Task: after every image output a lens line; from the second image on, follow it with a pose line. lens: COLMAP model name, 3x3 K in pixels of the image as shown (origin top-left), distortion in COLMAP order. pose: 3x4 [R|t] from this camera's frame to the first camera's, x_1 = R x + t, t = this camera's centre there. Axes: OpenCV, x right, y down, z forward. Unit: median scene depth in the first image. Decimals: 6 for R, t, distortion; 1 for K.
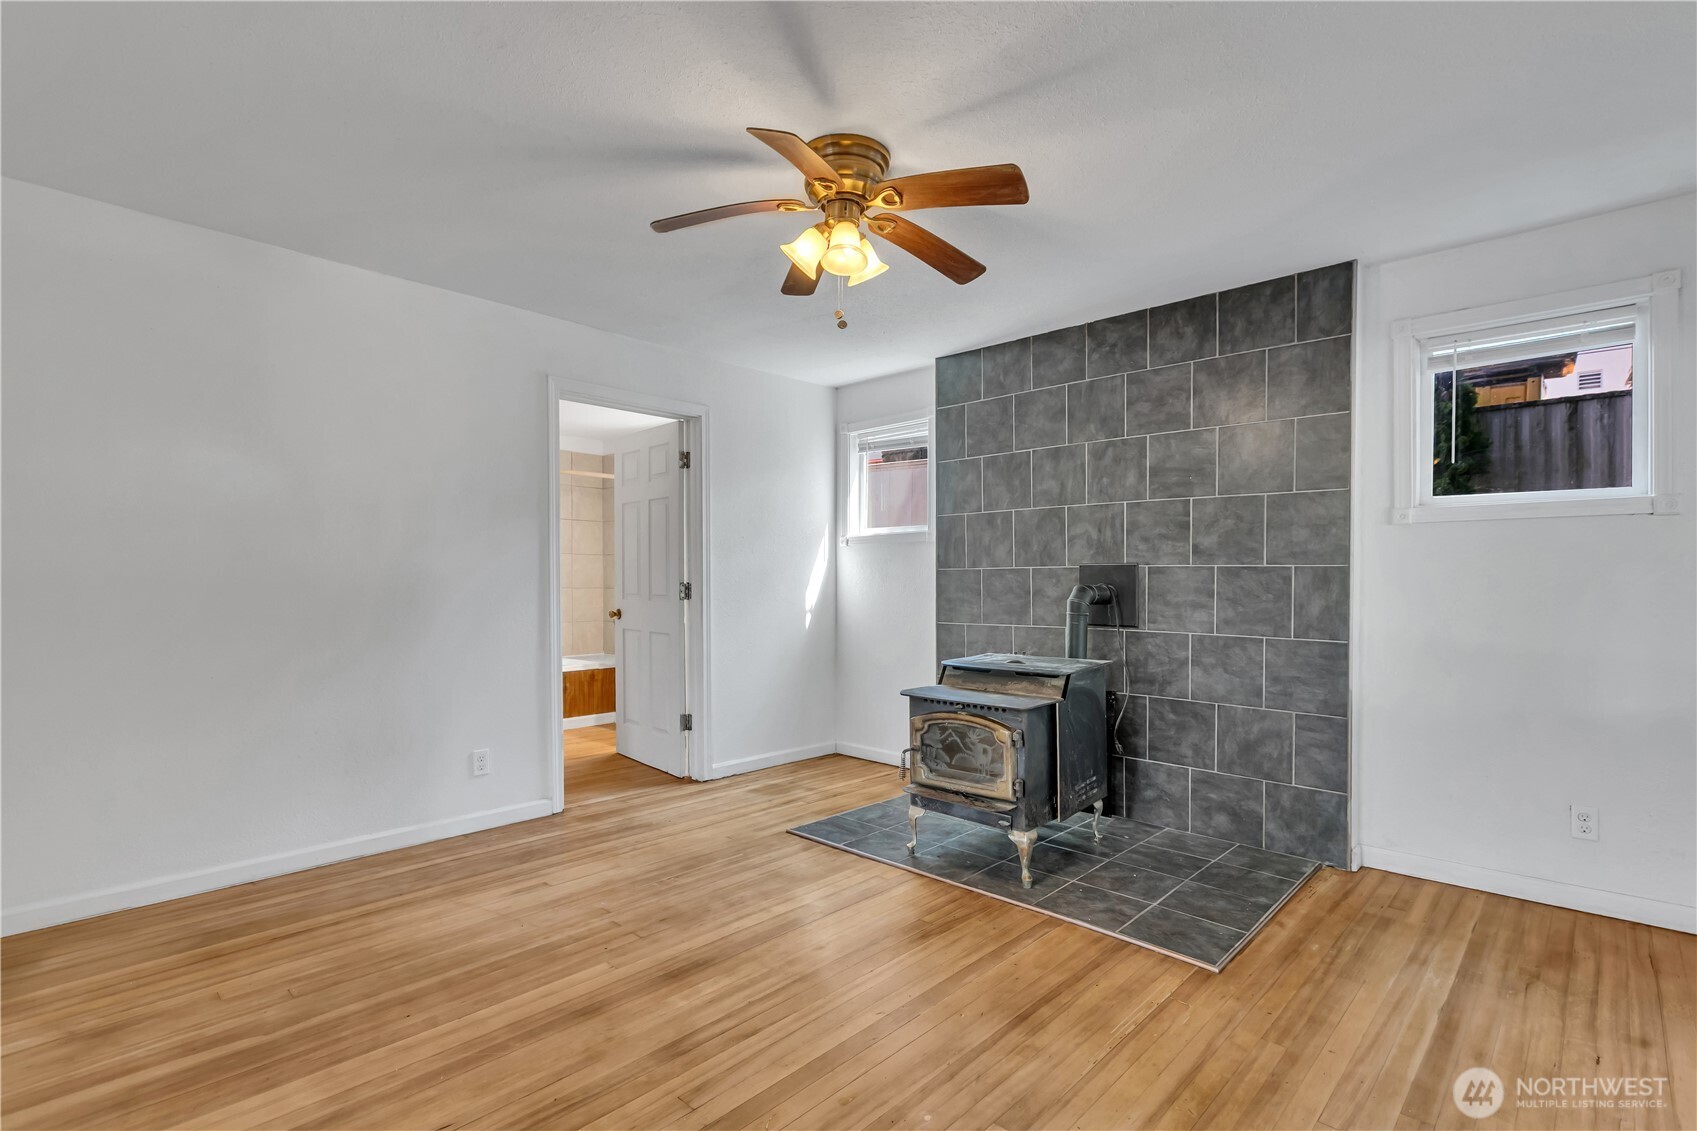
lens RADIAL K [[784.8, 0, 850.9], [0, 784.8, 572.4], [0, 0, 1]] dist [0.002594, 0.000349]
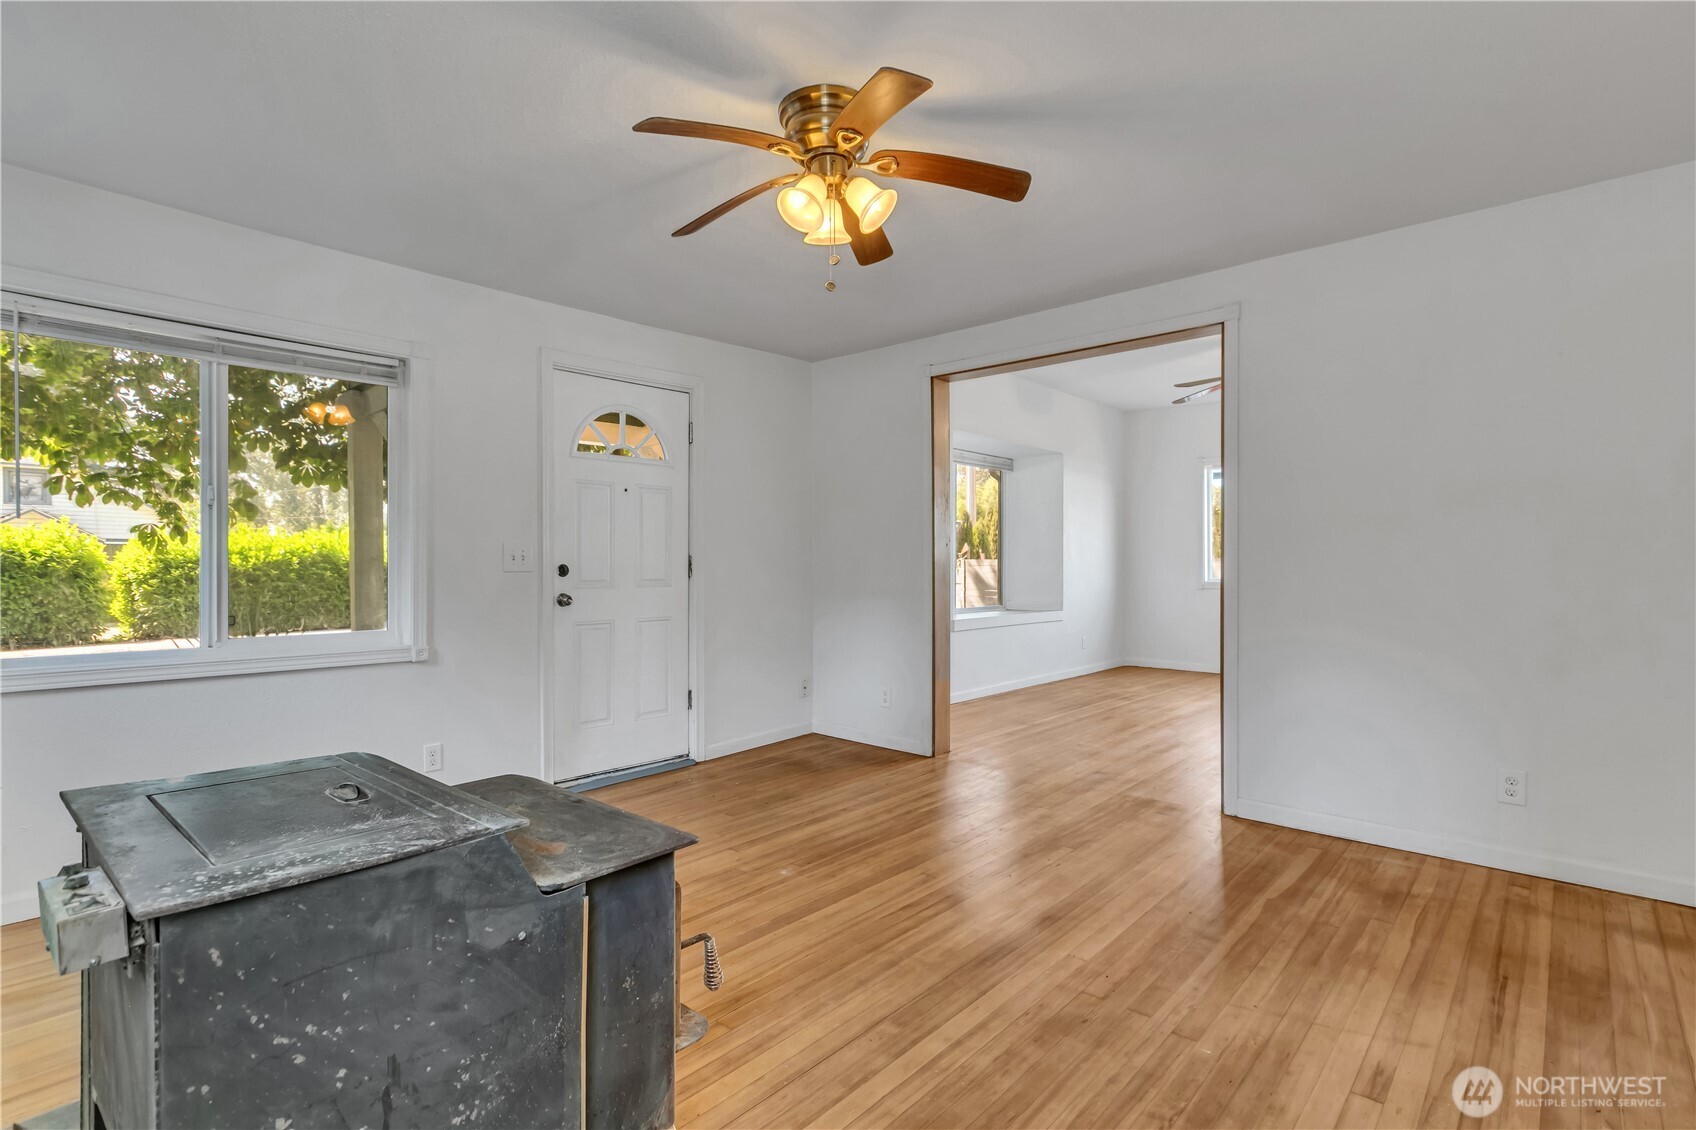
lens RADIAL K [[784.3, 0, 845.2], [0, 784.3, 559.5], [0, 0, 1]] dist [0.002594, 0.000349]
pose [[-0.999671, -0.002679, -0.025496, 0.003733], [-0.002709, 0.999996, 0.001161, 0.014590], [0.025492, 0.001230, -0.999674, 1.957031]]
